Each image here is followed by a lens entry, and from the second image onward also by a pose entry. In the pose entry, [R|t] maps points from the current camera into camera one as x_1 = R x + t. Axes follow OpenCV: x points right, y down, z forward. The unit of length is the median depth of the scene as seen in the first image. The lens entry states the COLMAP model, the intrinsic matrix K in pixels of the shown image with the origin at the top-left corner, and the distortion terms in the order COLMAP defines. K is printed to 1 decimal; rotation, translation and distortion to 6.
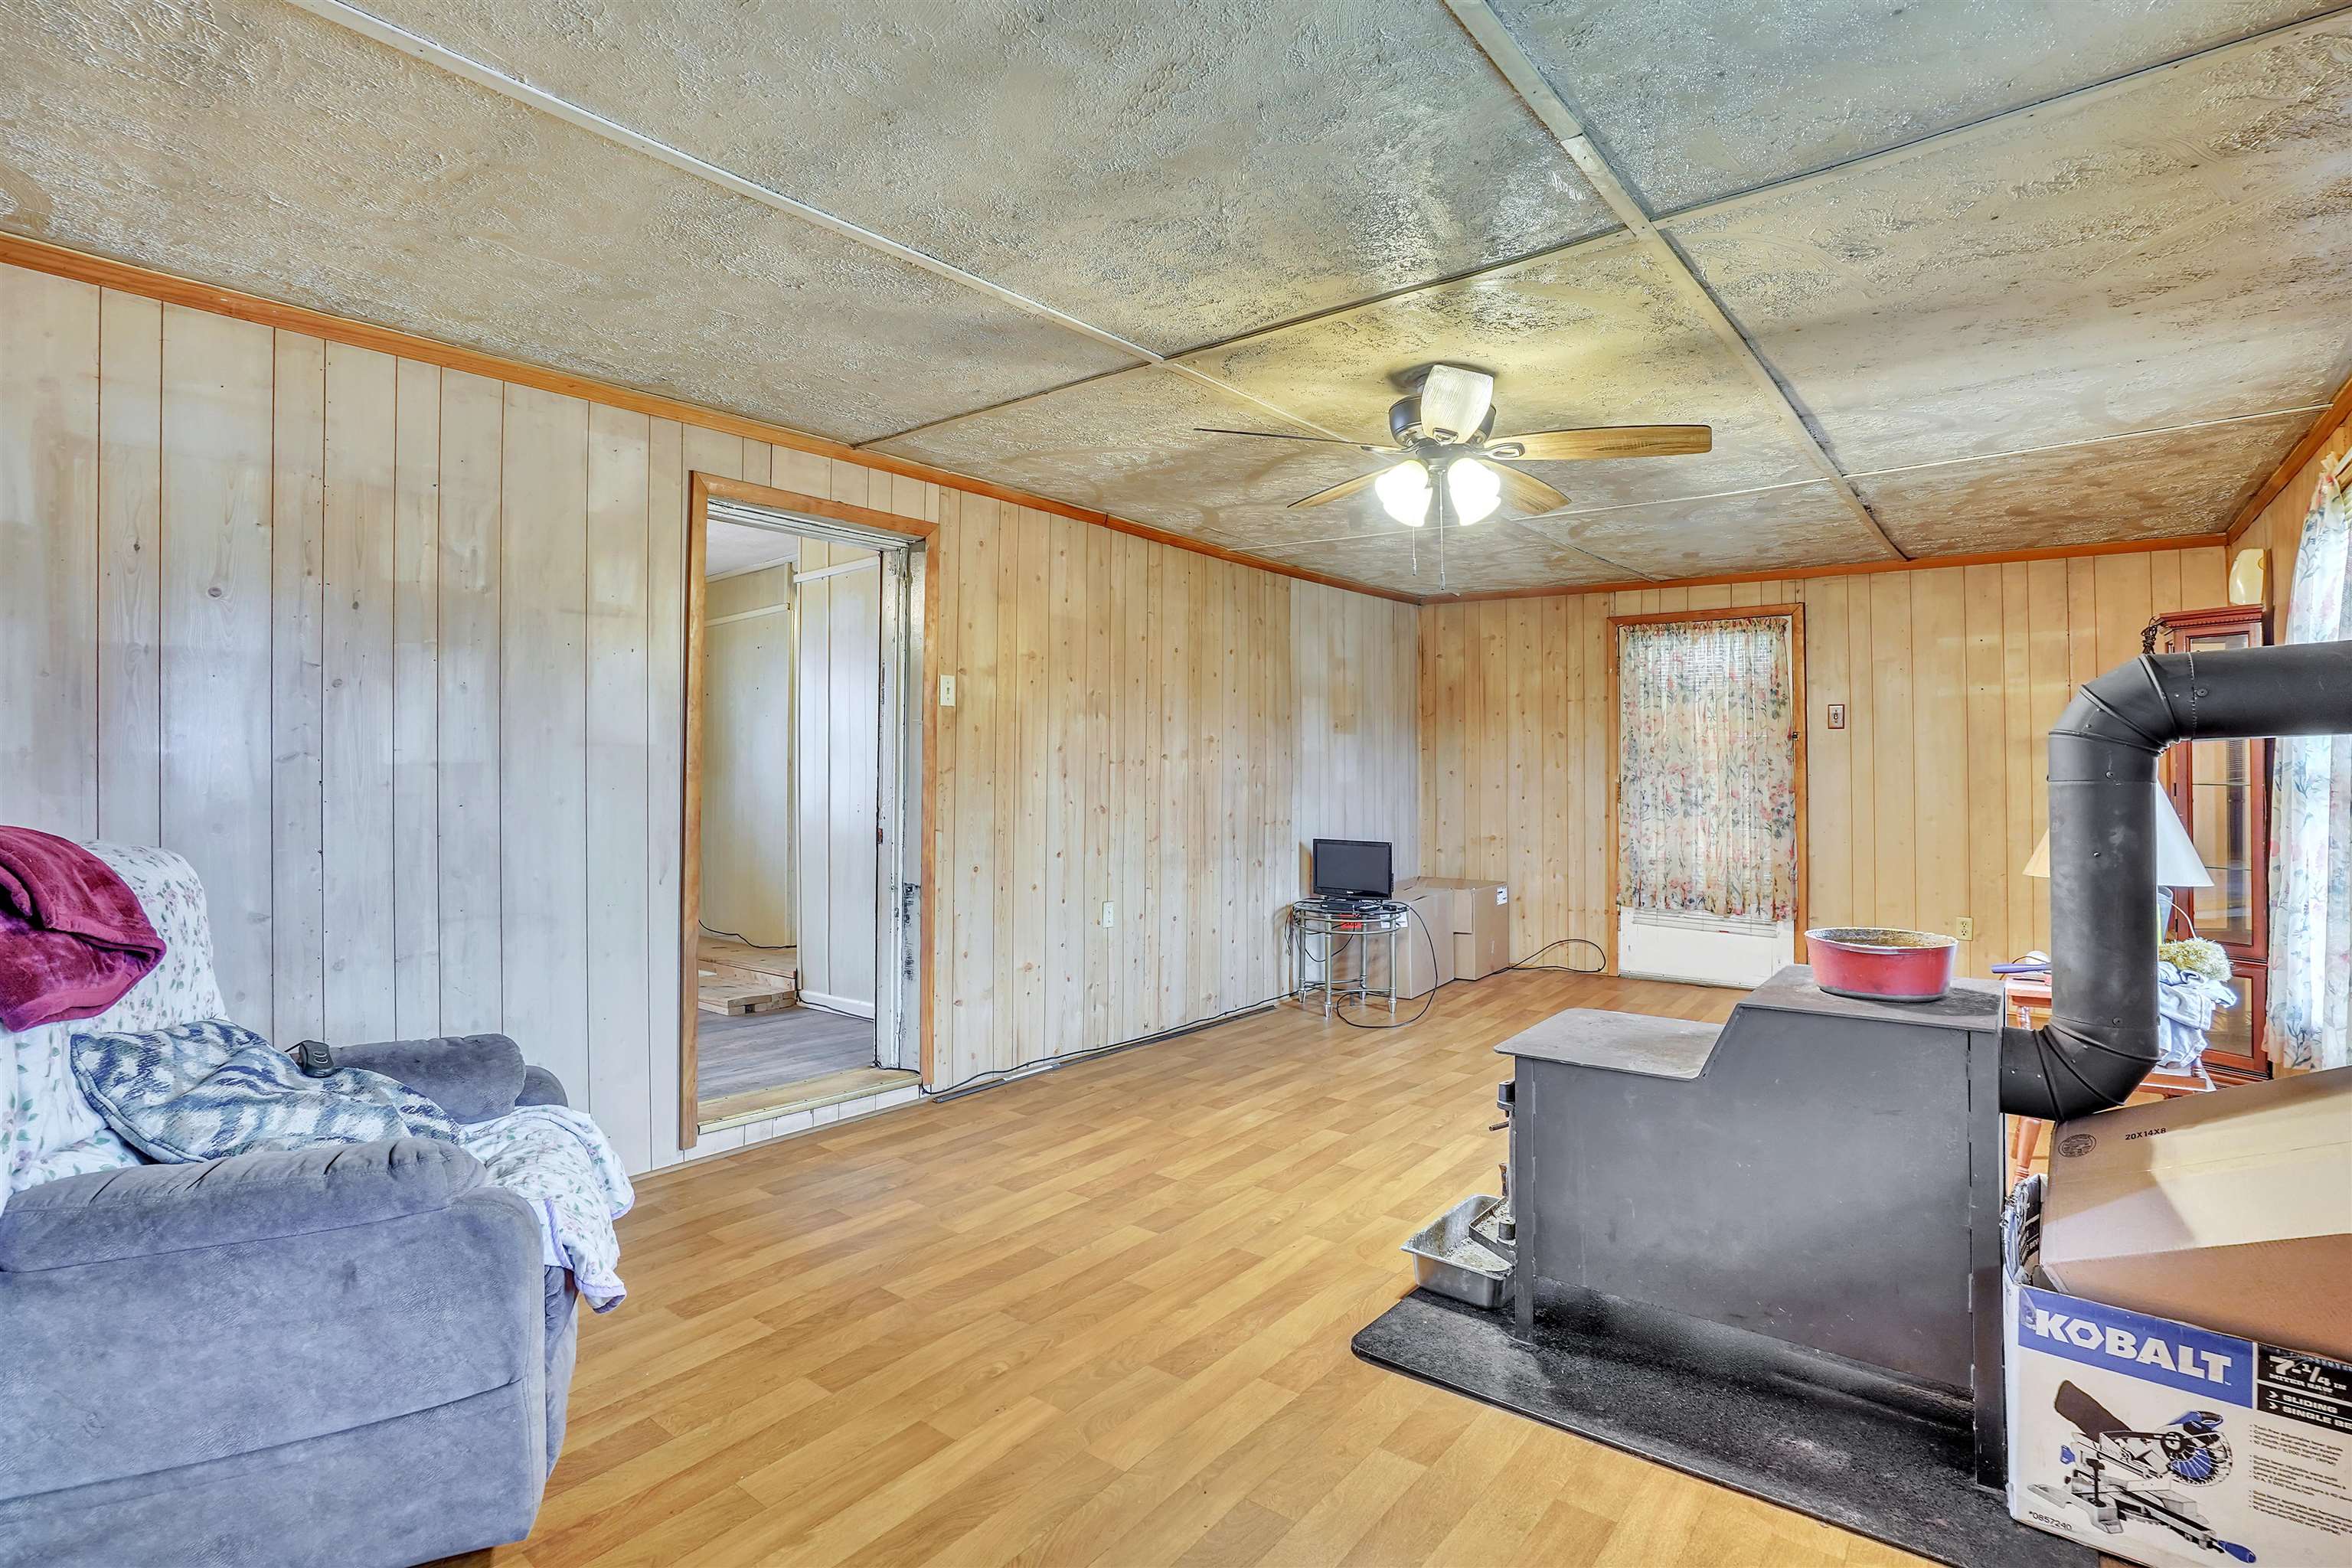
lens RADIAL K [[1105.8, 0, 1158.8], [0, 1105.8, 791.1], [0, 0, 1]] dist [-0.061088, 0.021697]
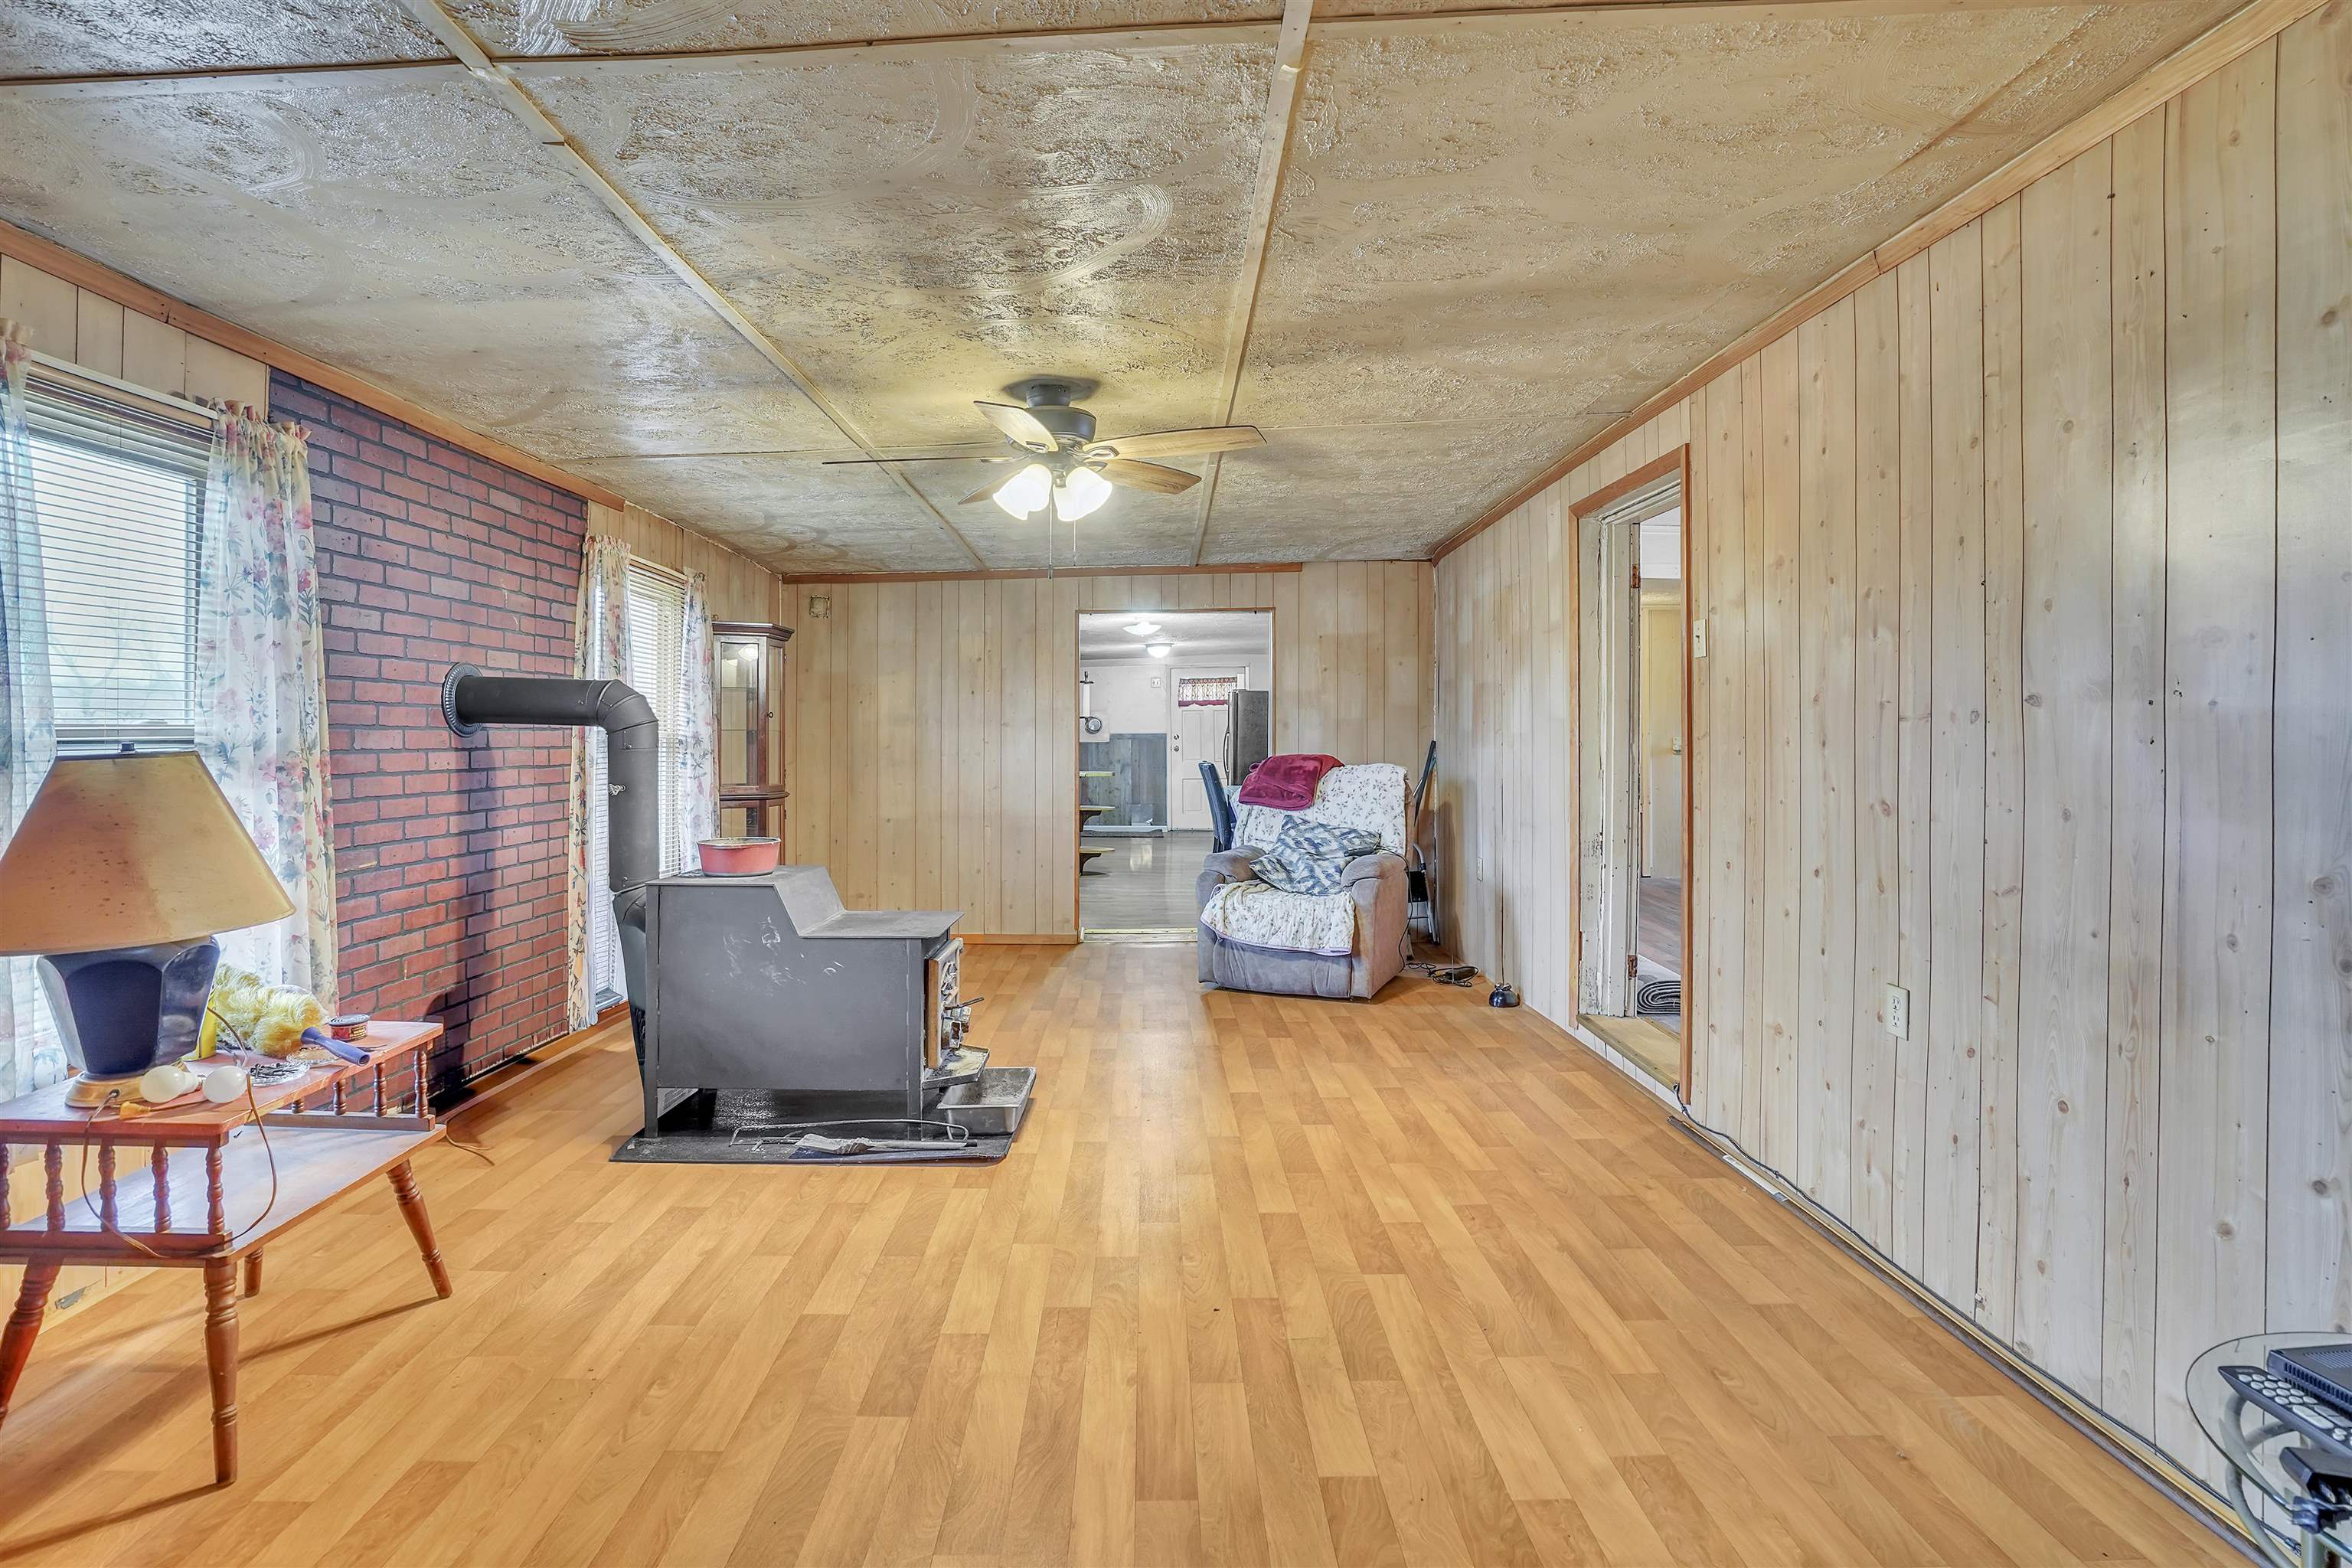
lens RADIAL K [[1115.0, 0, 1176.7], [0, 1115.0, 743.8], [0, 0, 1]] dist [-0.054455, 0.018852]
pose [[-0.757355, 0.010972, -0.652912, 0.599793], [-0.000161, 0.999856, 0.016989, -0.025270], [0.653004, 0.012972, -0.757244, 1.285379]]
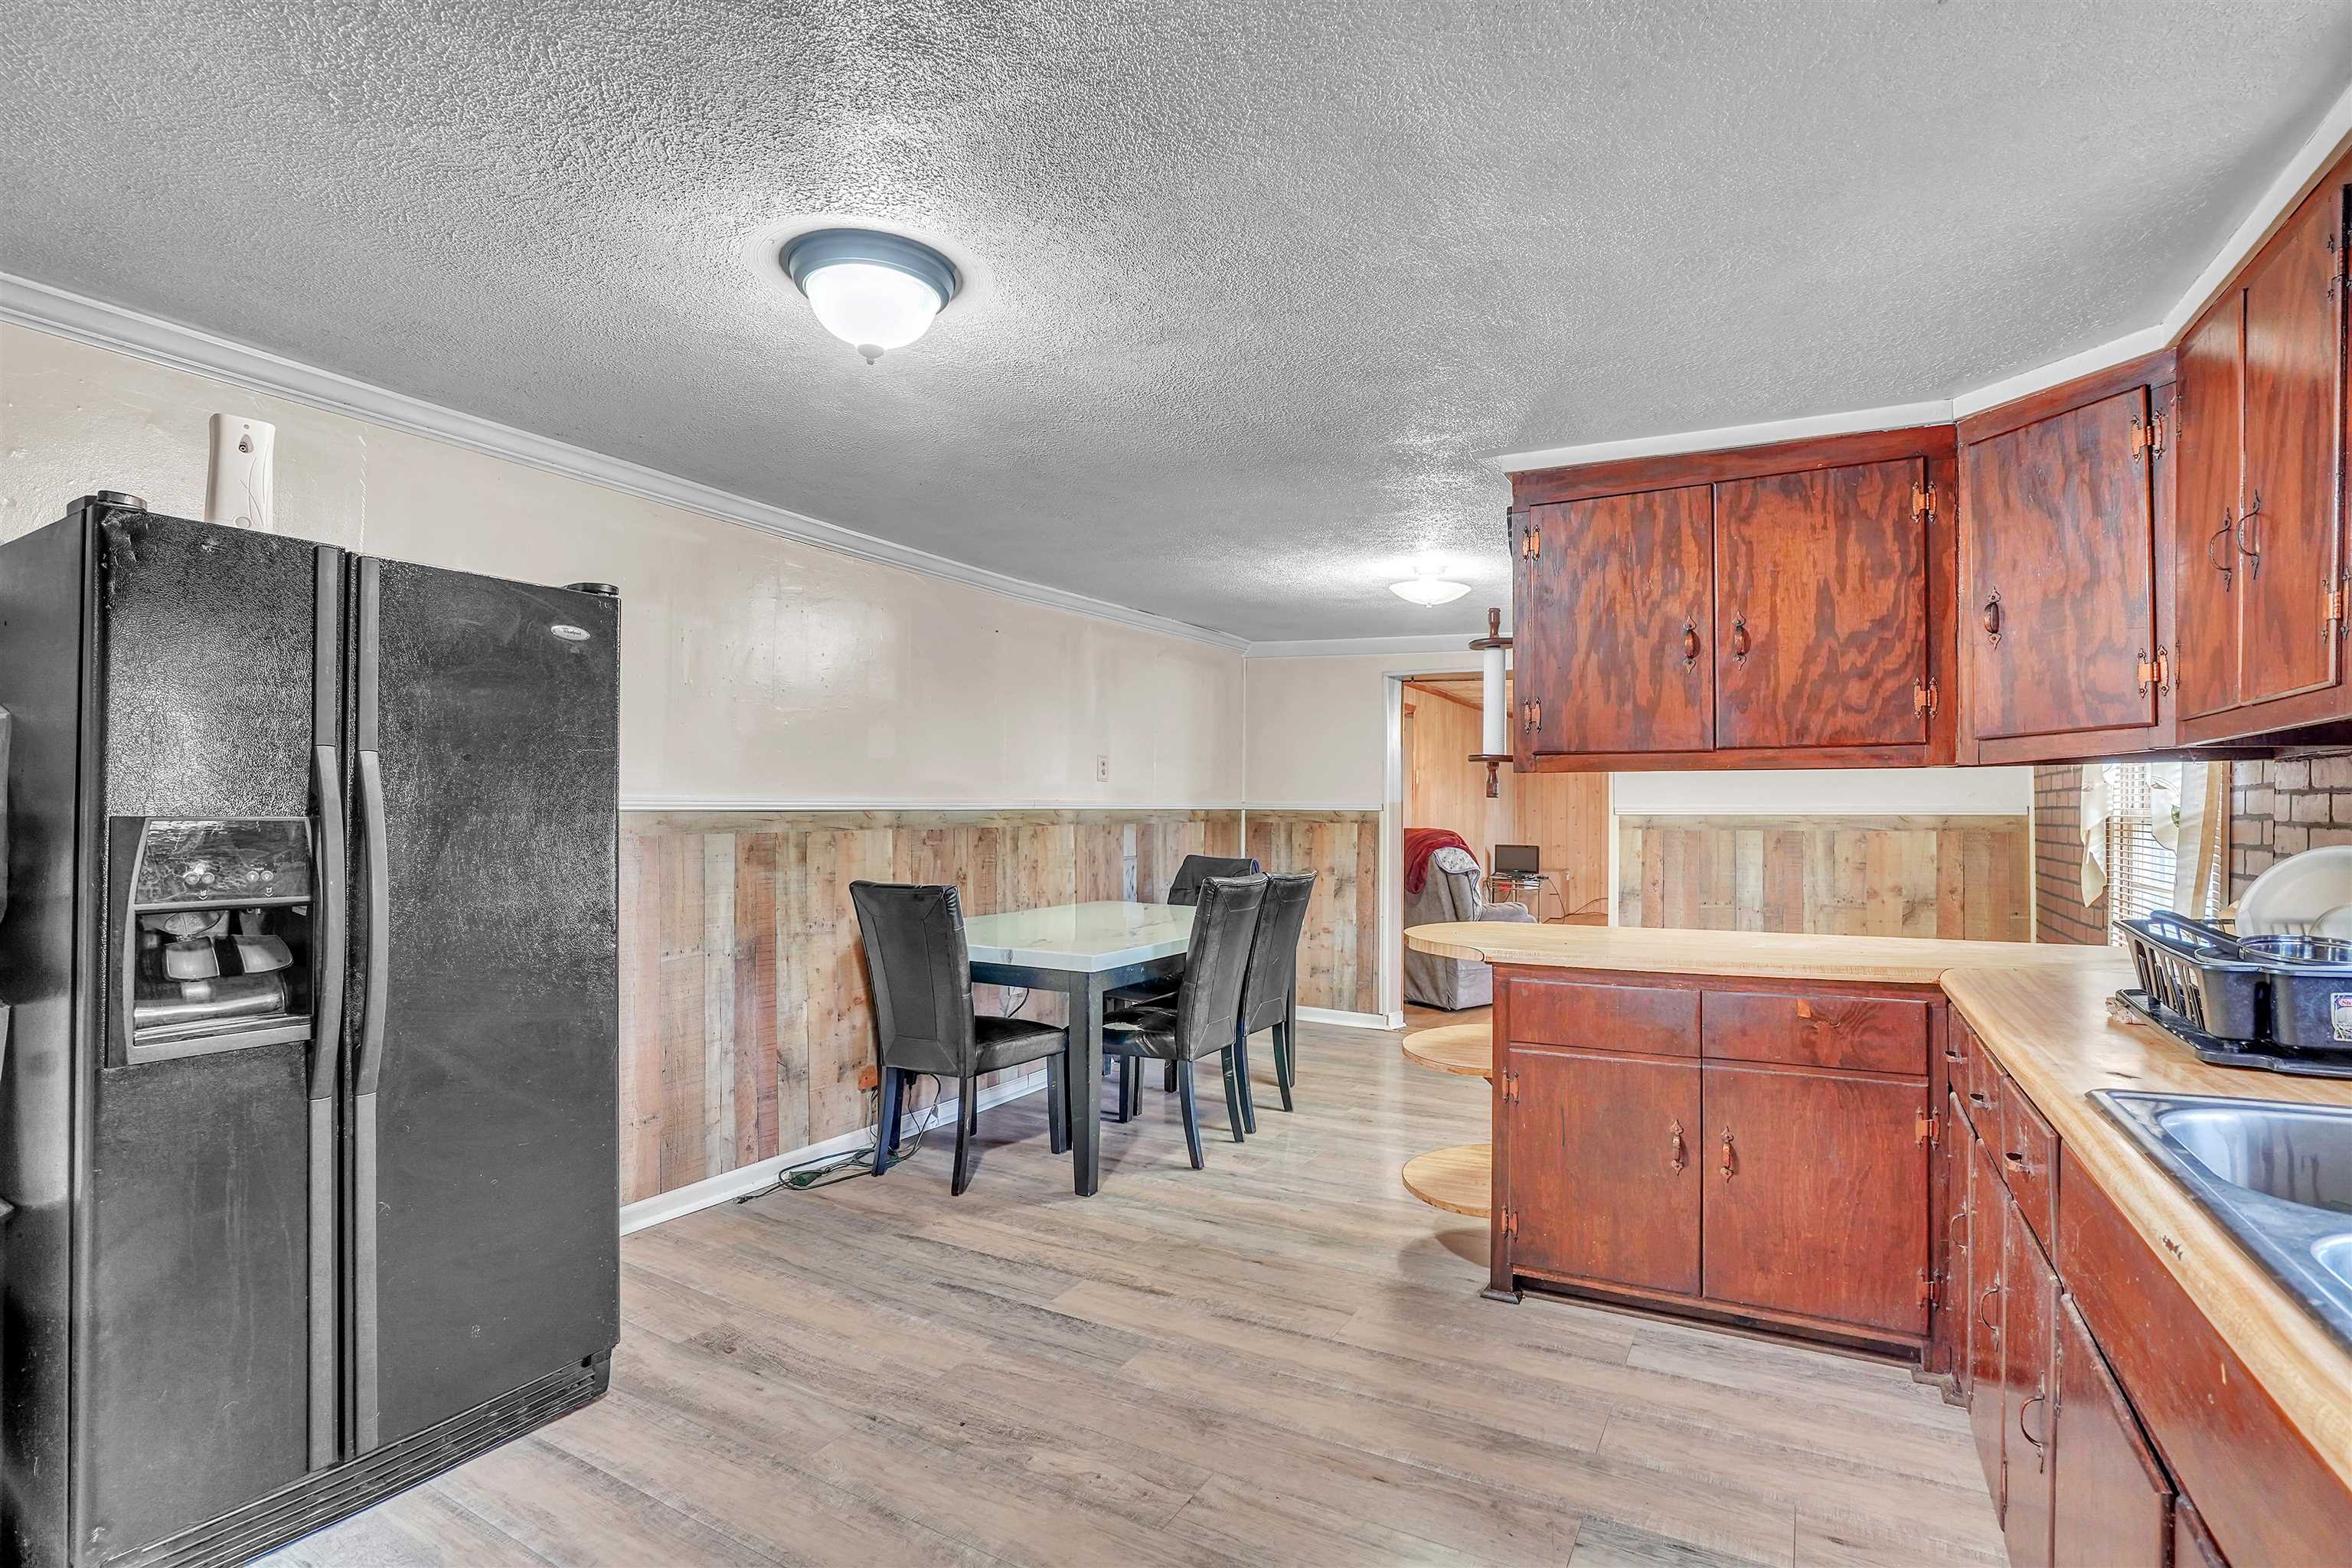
lens RADIAL K [[1105.8, 0, 1158.8], [0, 1105.8, 791.1], [0, 0, 1]] dist [-0.061088, 0.021697]
pose [[0.986300, 0.010719, 0.164614, -0.950802], [-0.006905, 0.999695, -0.023726, -0.002038], [-0.164818, 0.022264, 0.986073, -1.020797]]
